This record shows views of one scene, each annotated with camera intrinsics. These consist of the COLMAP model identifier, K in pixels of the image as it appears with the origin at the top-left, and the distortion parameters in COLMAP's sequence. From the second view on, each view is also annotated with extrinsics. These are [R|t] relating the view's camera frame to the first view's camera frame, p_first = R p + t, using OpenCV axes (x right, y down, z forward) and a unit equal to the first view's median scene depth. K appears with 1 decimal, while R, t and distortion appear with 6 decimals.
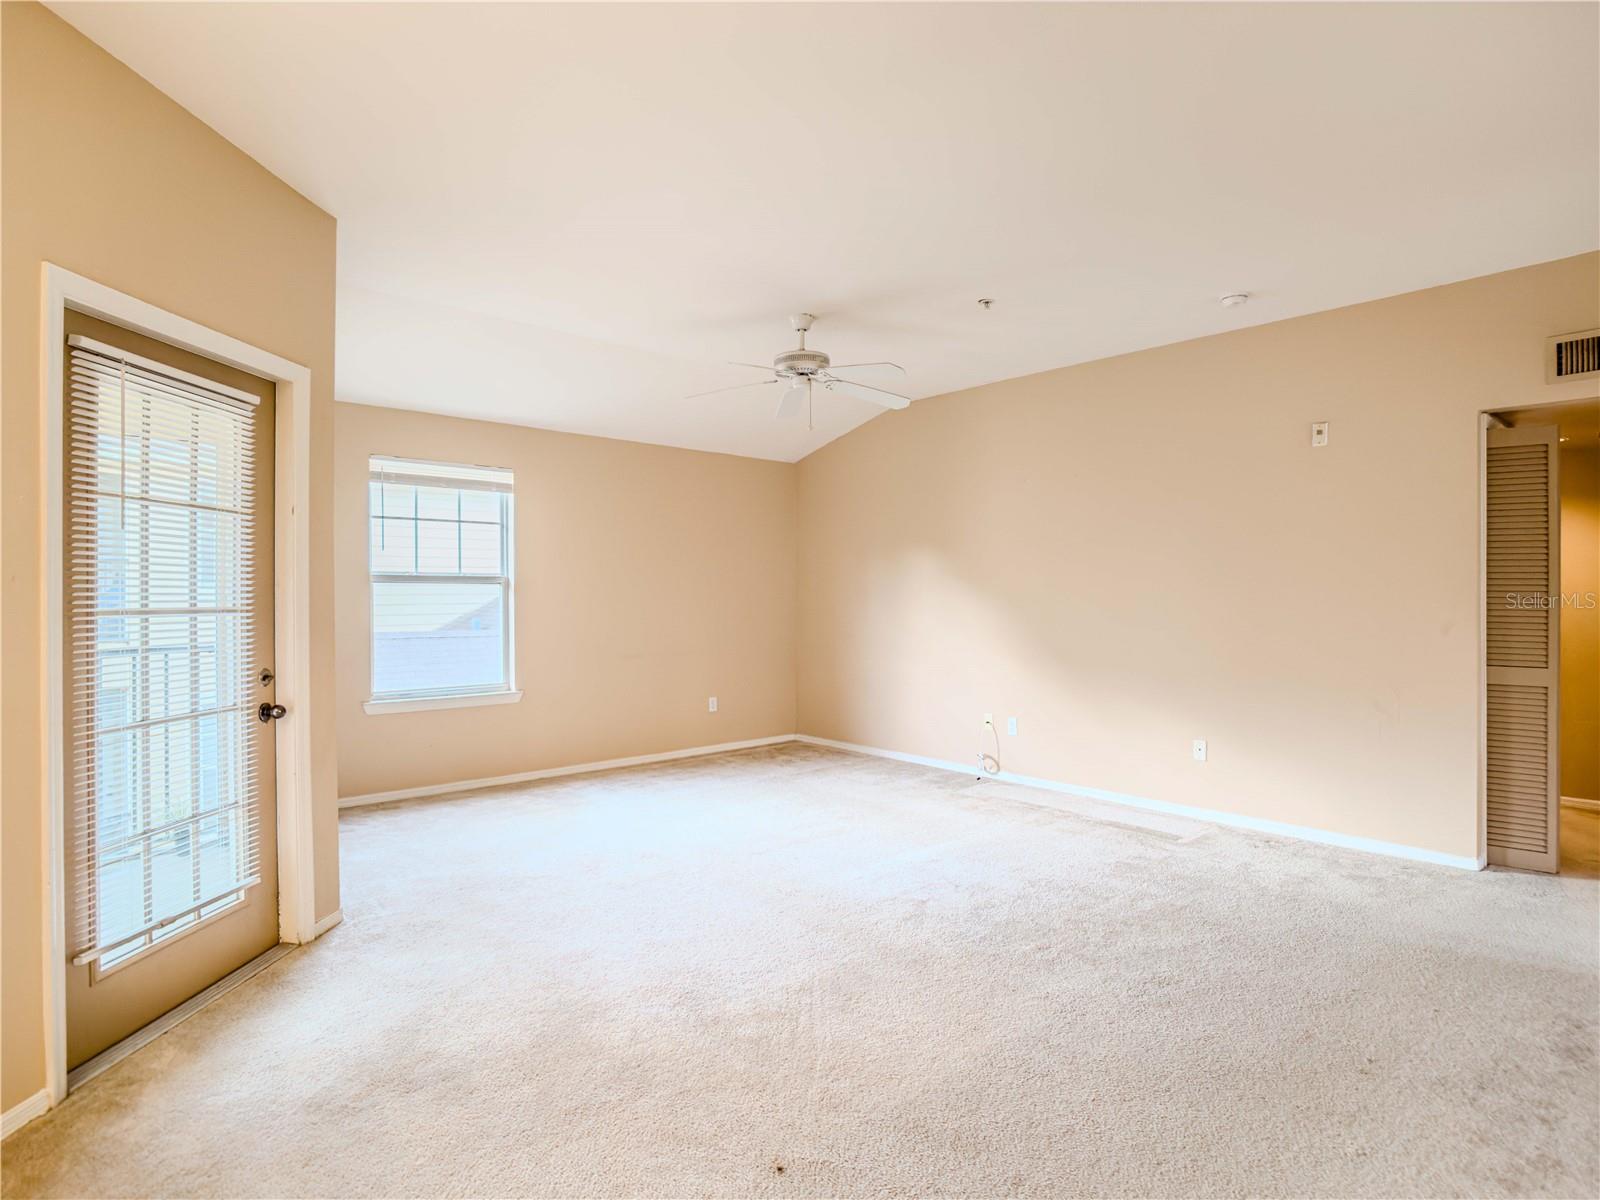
lens RADIAL K [[856.8, 0, 806.1], [0, 856.8, 598.4], [0, 0, 1]] dist [-0.049889, 0.022818]
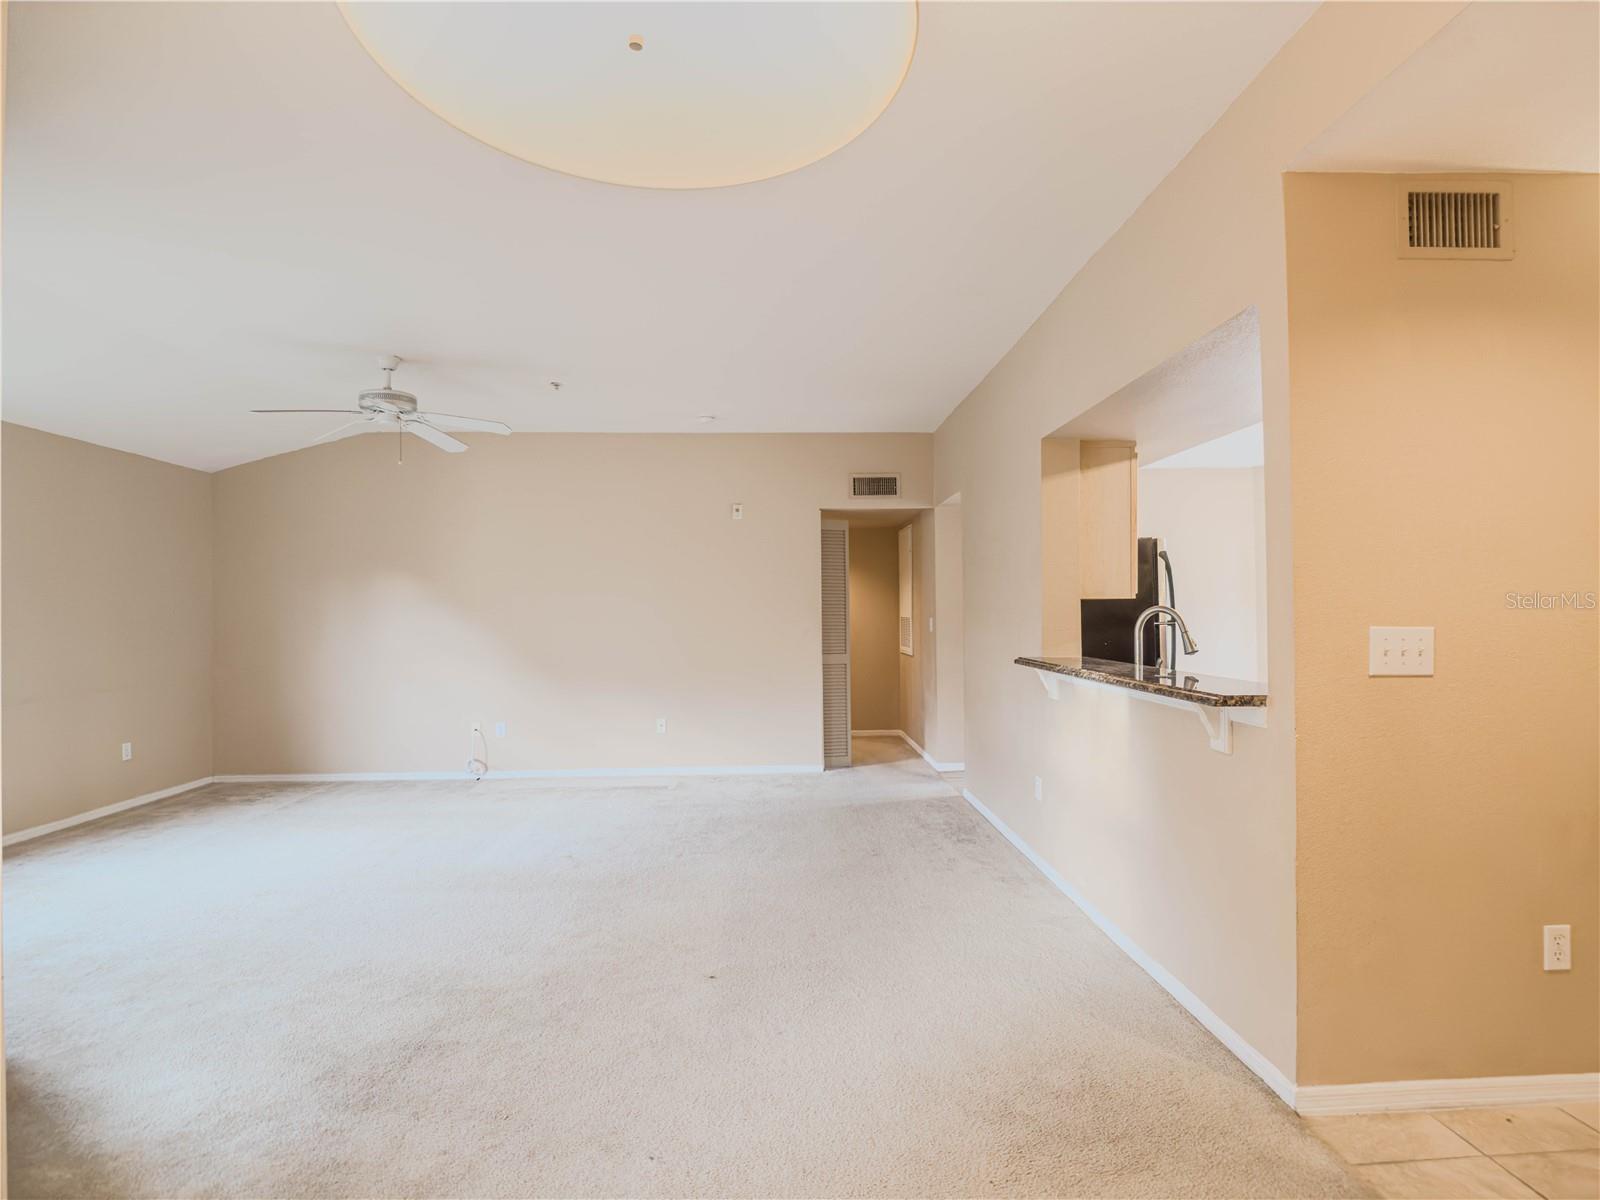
lens RADIAL K [[856.8, 0, 806.1], [0, 856.8, 598.4], [0, 0, 1]] dist [-0.049889, 0.022818]
pose [[0.610894, 0.010982, 0.791636, -0.557815], [0.017603, 0.999468, -0.027449, 0.011541], [-0.791517, 0.030703, 0.610376, -0.061490]]
